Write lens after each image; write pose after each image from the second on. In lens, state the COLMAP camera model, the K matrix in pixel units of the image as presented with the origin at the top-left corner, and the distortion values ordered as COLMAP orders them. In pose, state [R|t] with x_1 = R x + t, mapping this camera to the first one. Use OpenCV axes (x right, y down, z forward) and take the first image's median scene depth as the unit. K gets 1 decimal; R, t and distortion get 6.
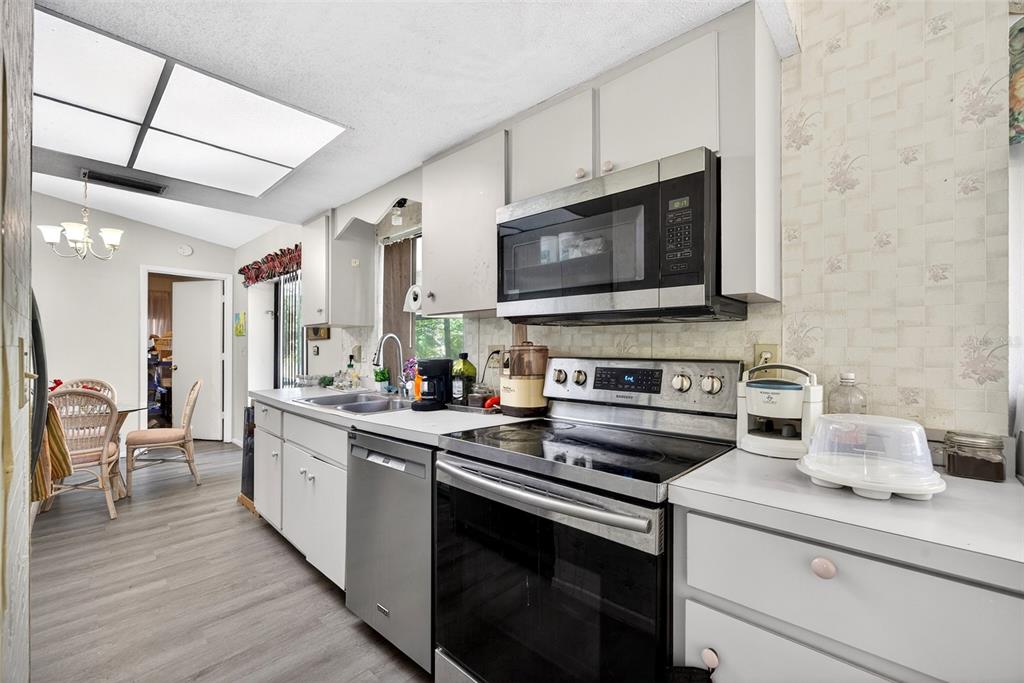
lens RADIAL K [[424.3, 0, 514.9], [0, 424.3, 347.3], [0, 0, 1]] dist [0.001173, 0.000029]
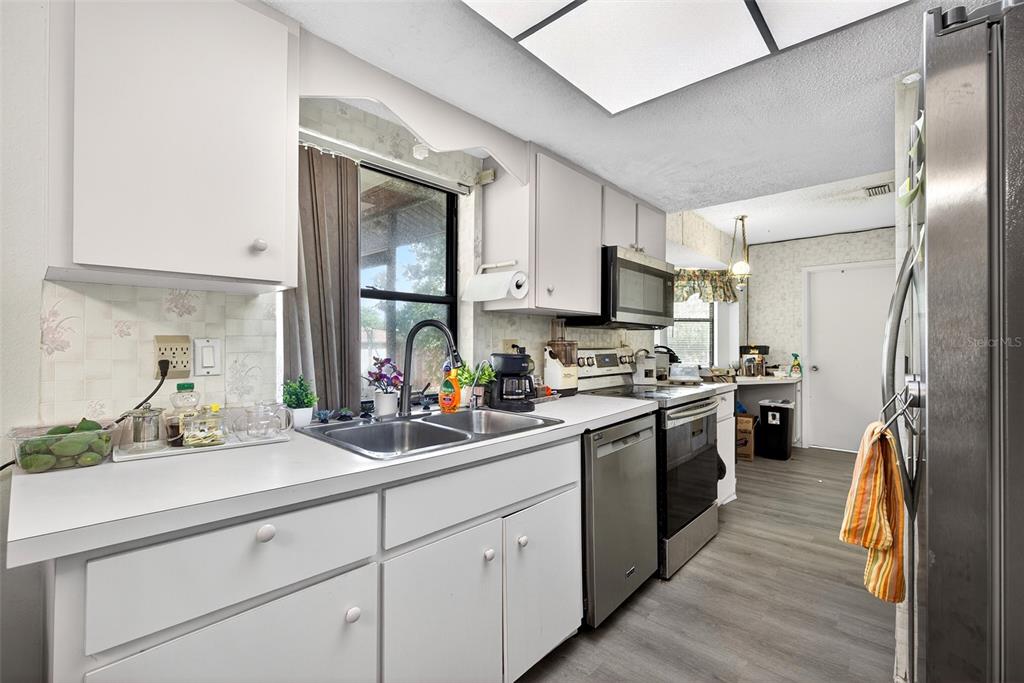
lens RADIAL K [[451.9, 0, 514.2], [0, 451.9, 341.6], [0, 0, 1]] dist [-0.001370, -0.000024]
pose [[-0.010920, -0.000070, 0.999940, -1.486058], [-0.003300, 0.999995, 0.000034, -0.000264], [-0.999935, -0.003300, -0.010920, 1.297177]]
